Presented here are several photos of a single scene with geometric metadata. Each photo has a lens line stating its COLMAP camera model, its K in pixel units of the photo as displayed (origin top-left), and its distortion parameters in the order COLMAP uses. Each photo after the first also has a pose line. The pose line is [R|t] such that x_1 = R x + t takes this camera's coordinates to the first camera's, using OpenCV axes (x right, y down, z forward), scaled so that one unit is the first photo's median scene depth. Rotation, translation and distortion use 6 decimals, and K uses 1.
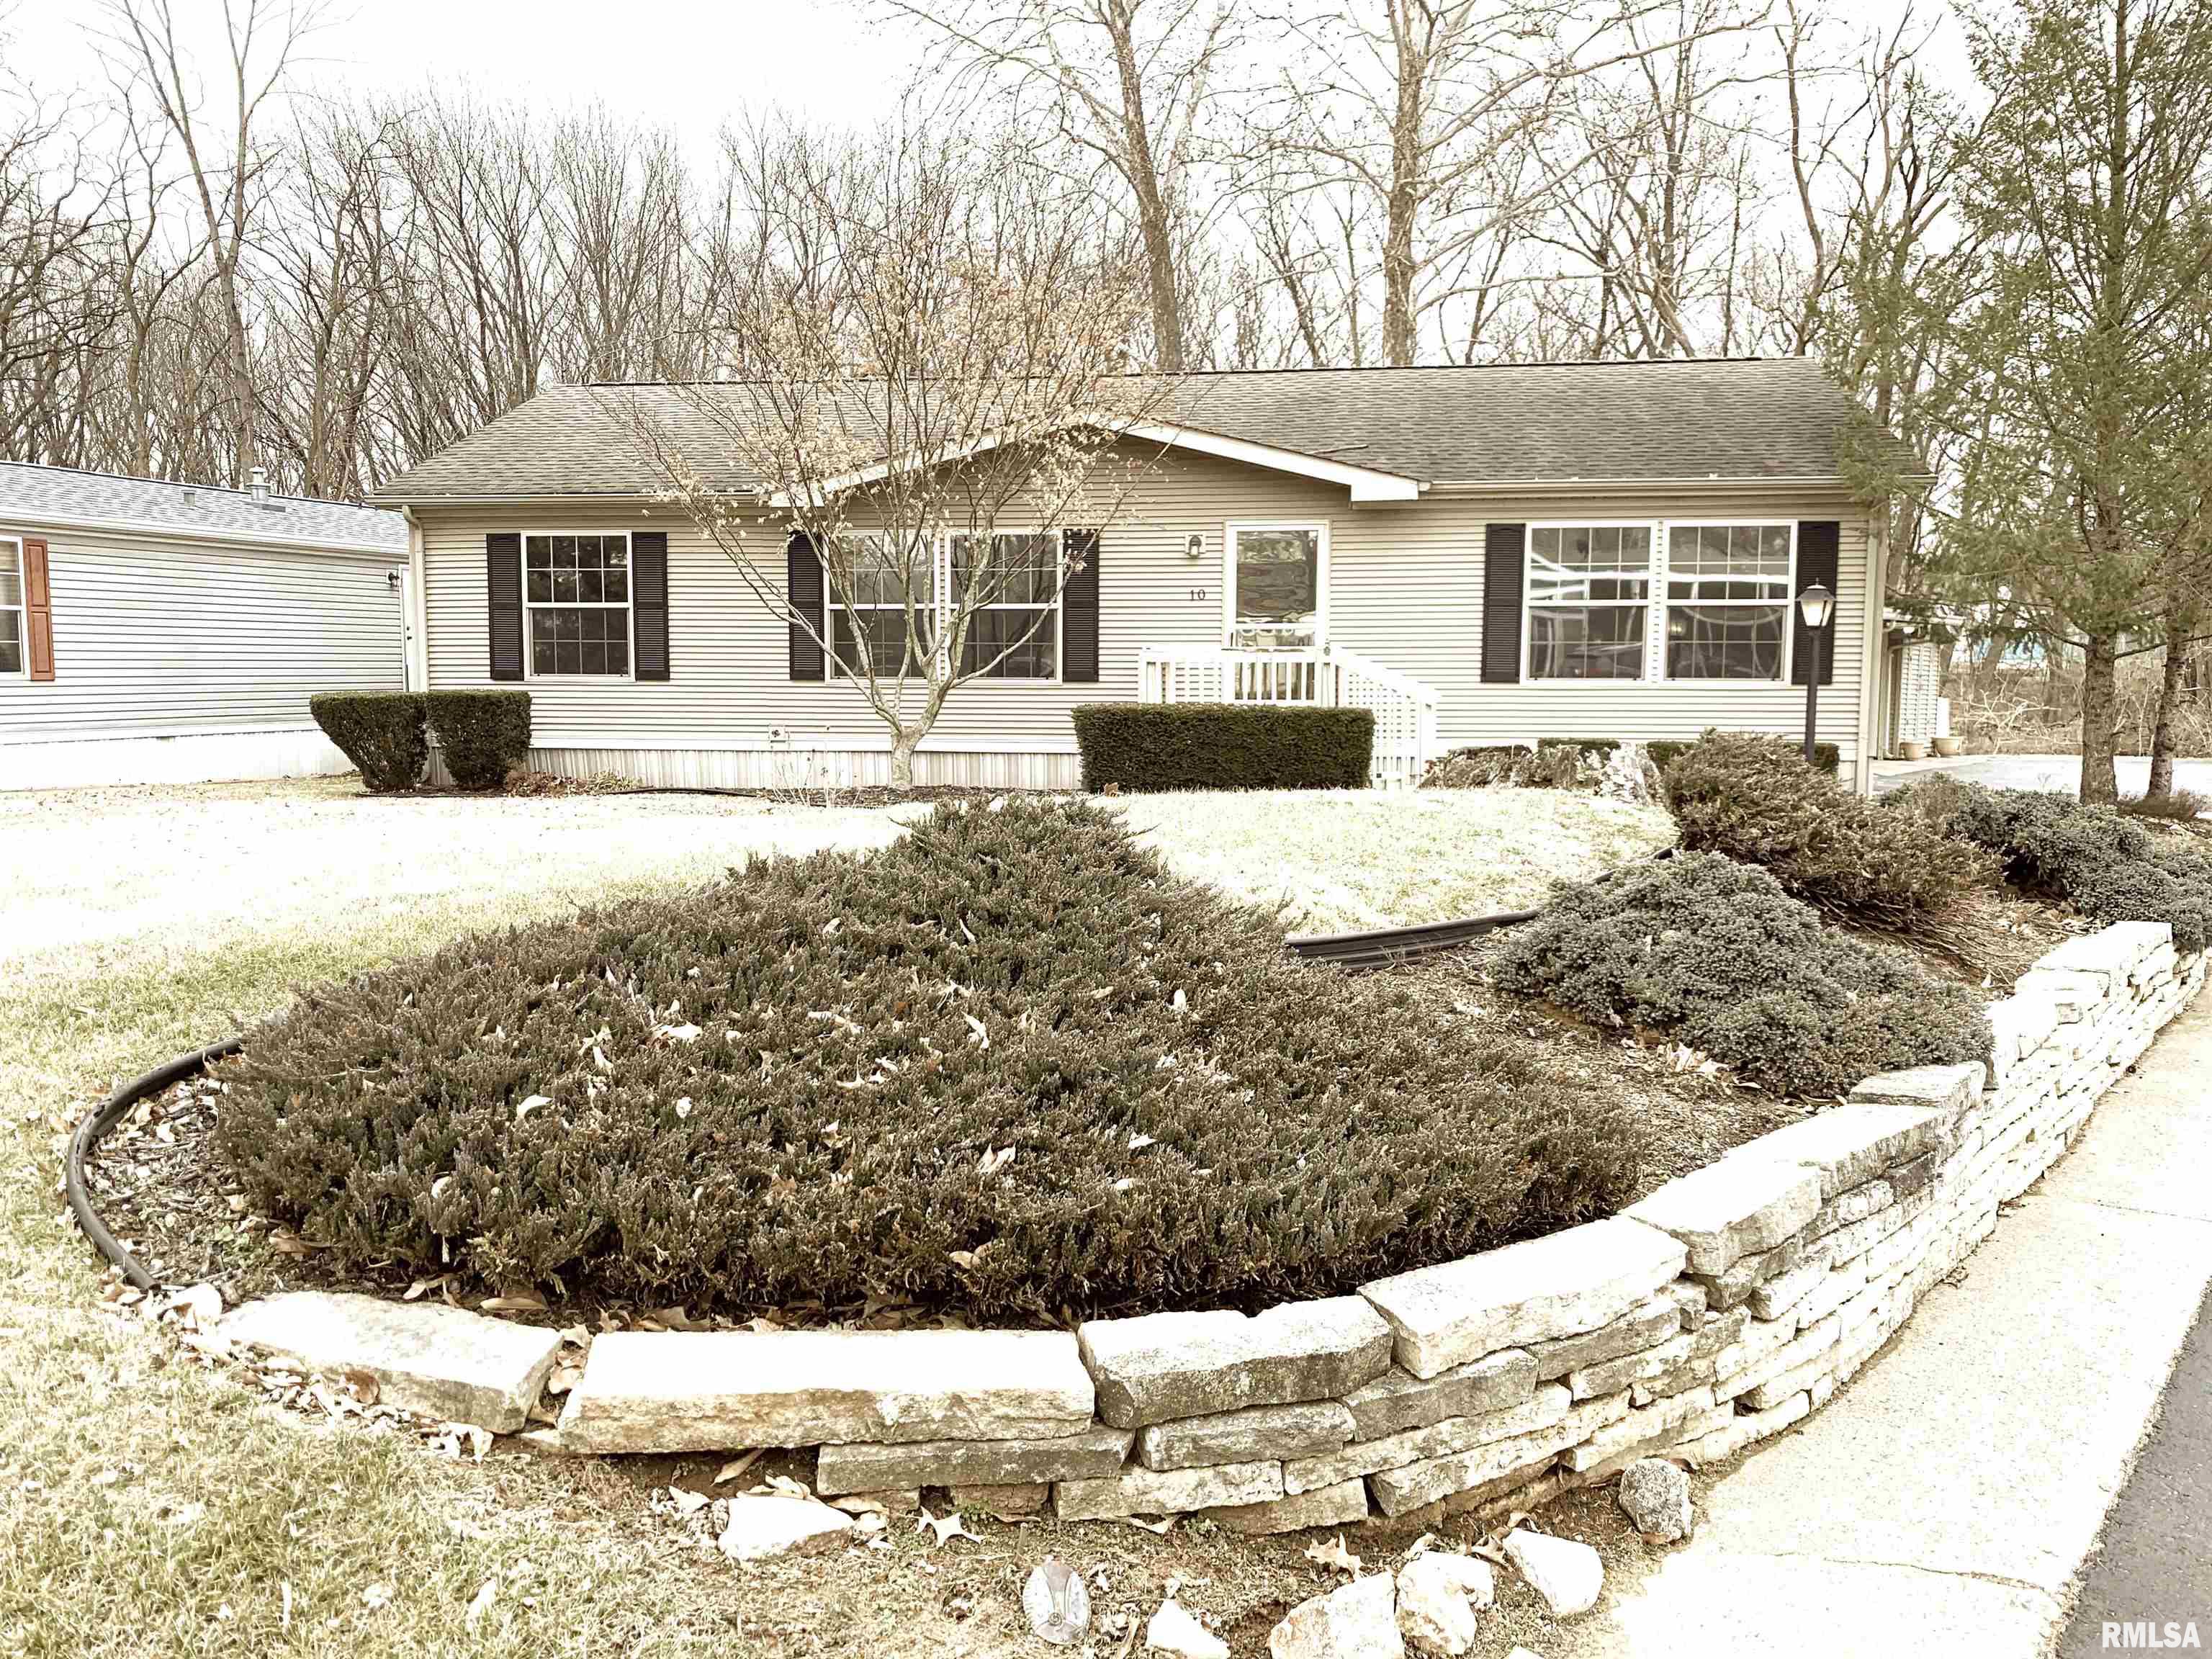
lens RADIAL K [[1689.4, 0, 1103.8], [0, 1689.4, 841.3], [0, 0, 1]] dist [0.037964, -0.055990]
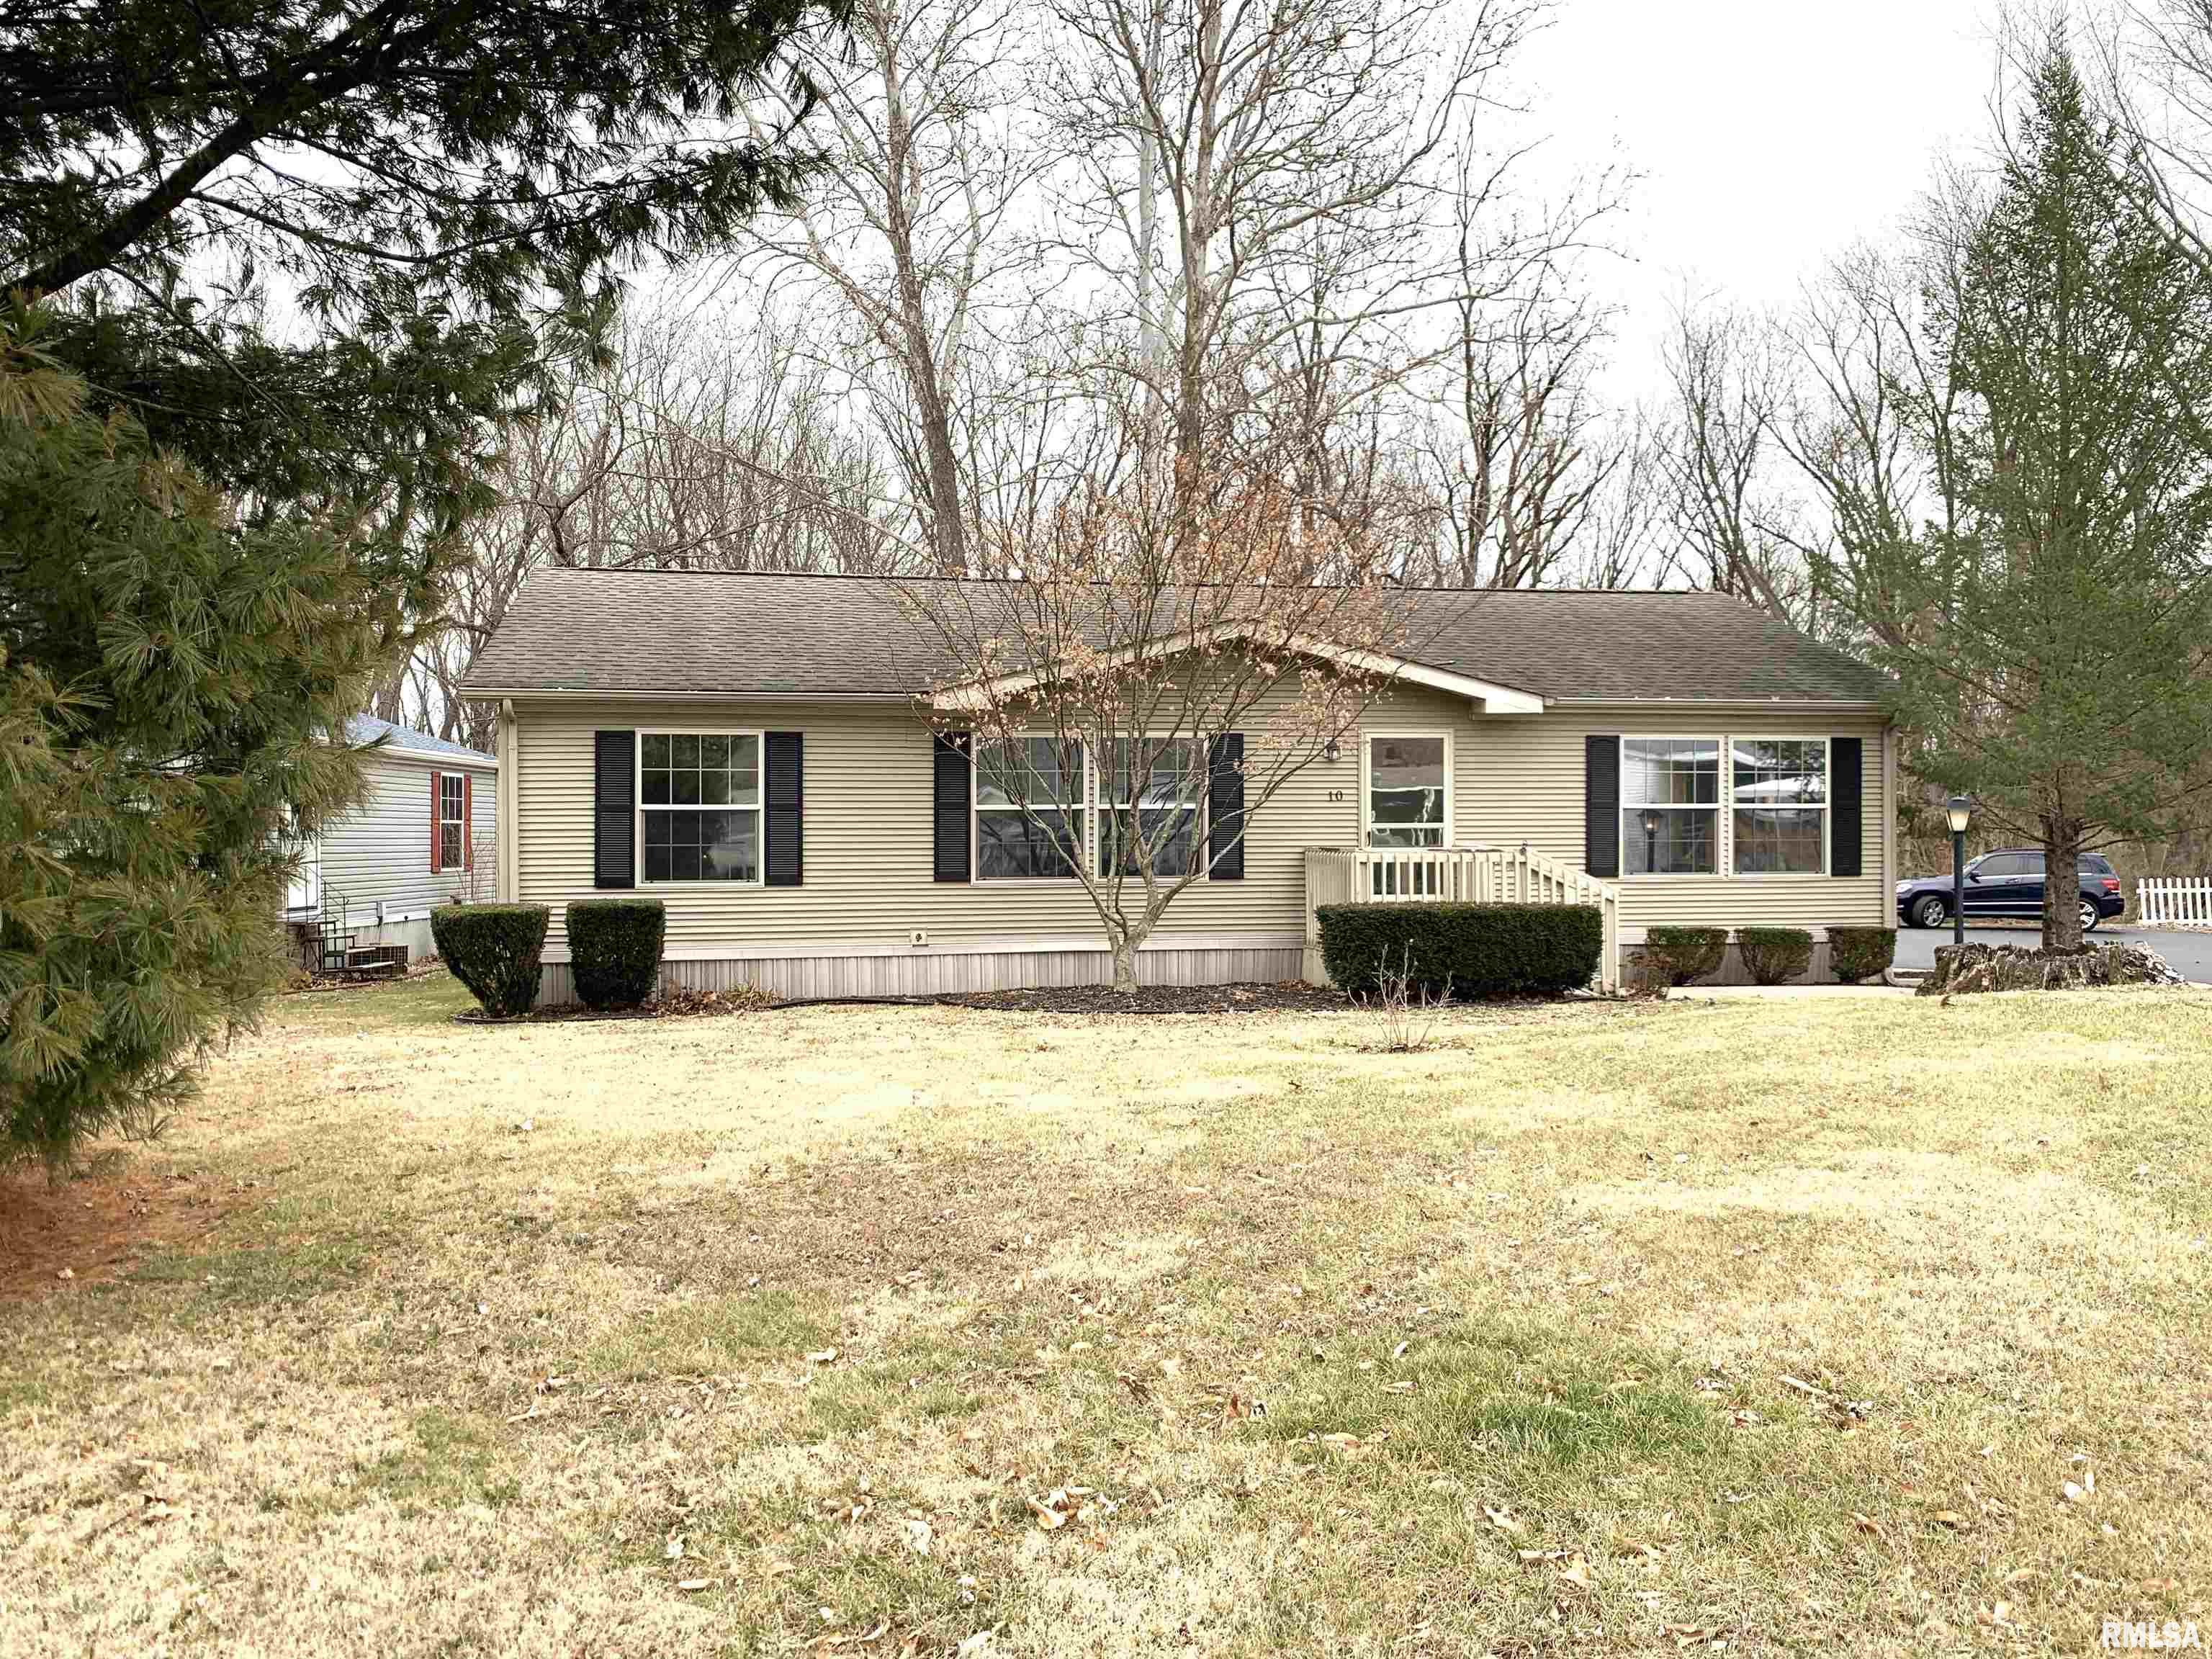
lens RADIAL K [[1689.4, 0, 1101.0], [0, 1689.4, 825.5], [0, 0, 1]] dist [0.037964, -0.055990]
pose [[0.949326, -0.002588, 0.314283, -0.398762], [0.042815, 0.991709, -0.121163, -0.006114], [-0.311364, 0.128480, 0.941565, 0.049946]]
